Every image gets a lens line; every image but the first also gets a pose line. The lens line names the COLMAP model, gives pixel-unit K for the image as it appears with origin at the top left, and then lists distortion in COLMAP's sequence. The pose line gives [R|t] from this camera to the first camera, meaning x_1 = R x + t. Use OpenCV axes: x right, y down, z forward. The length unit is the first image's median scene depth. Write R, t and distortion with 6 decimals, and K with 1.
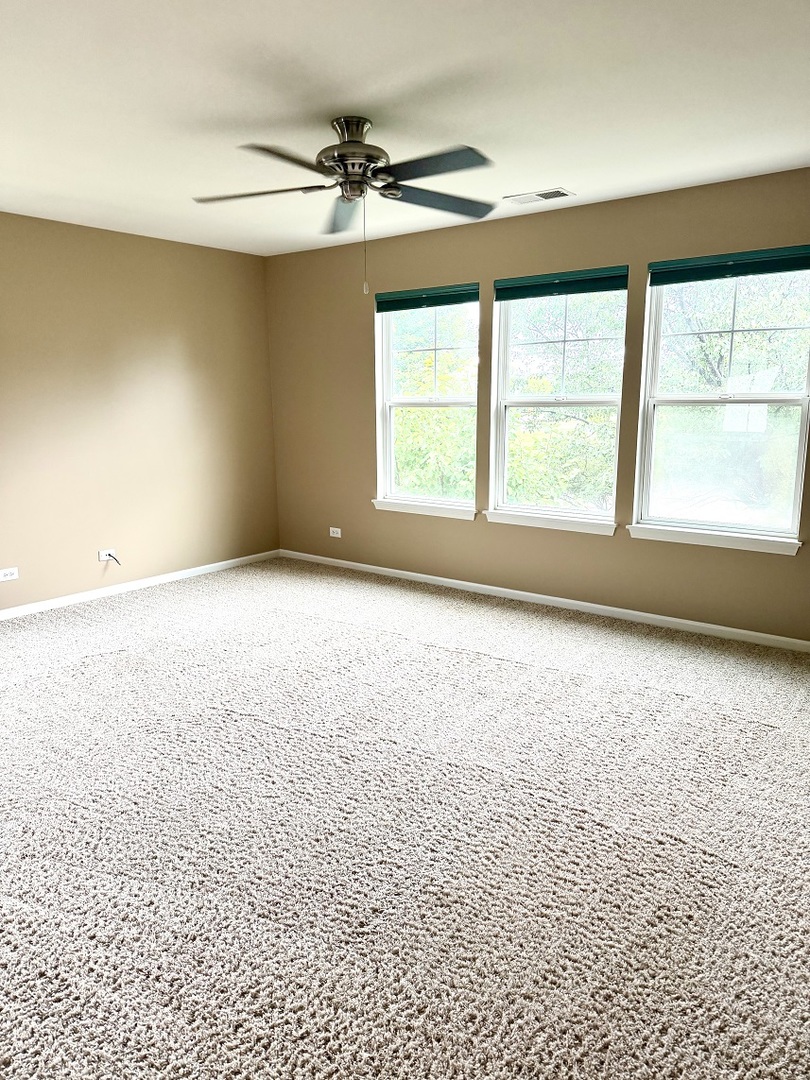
lens RADIAL K [[757.4, 0, 405.0], [0, 757.4, 540.0], [0, 0, 1]] dist [0.084353, -0.079307]
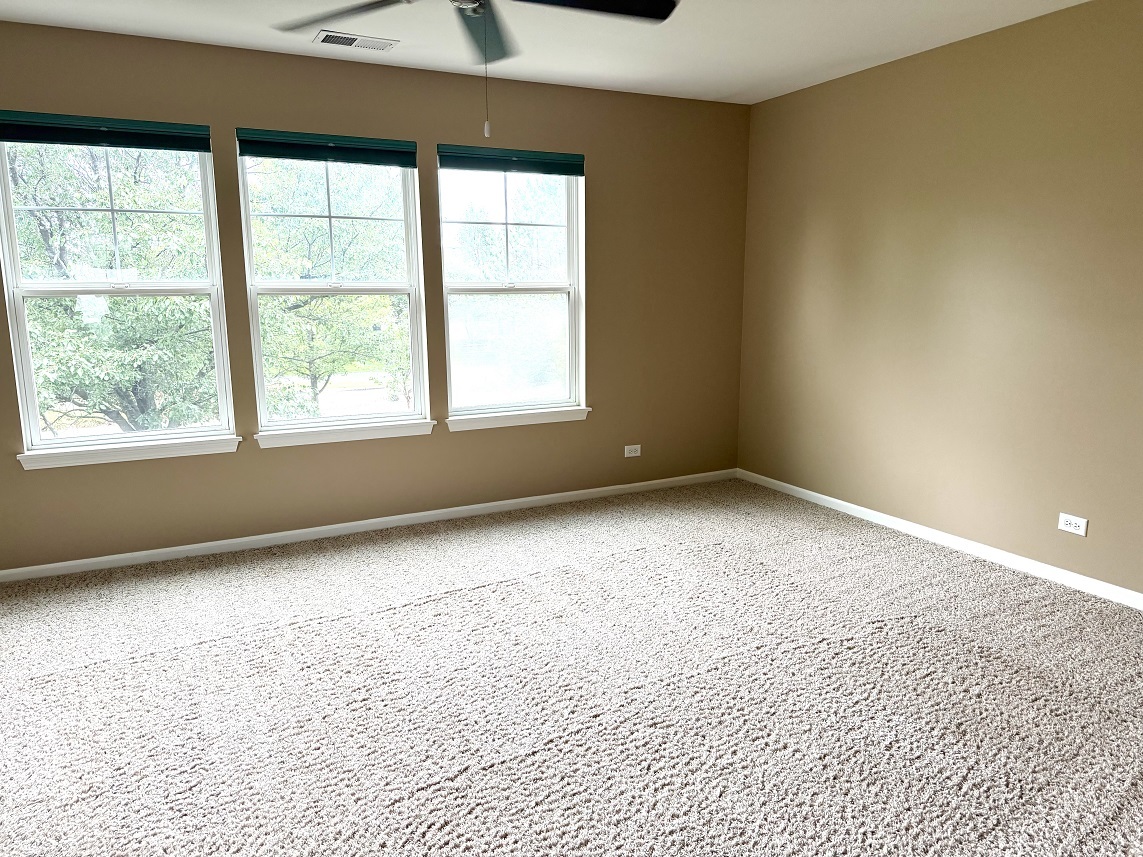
lens RADIAL K [[801.6, 0, 571.5], [0, 801.6, 428.5], [0, 0, 1]] dist [0.084353, -0.079307]
pose [[0.425836, -0.162118, 0.890158, -0.583994], [0.174621, 0.980047, 0.094953, -0.083238], [-0.887790, 0.115005, 0.445649, 0.463230]]
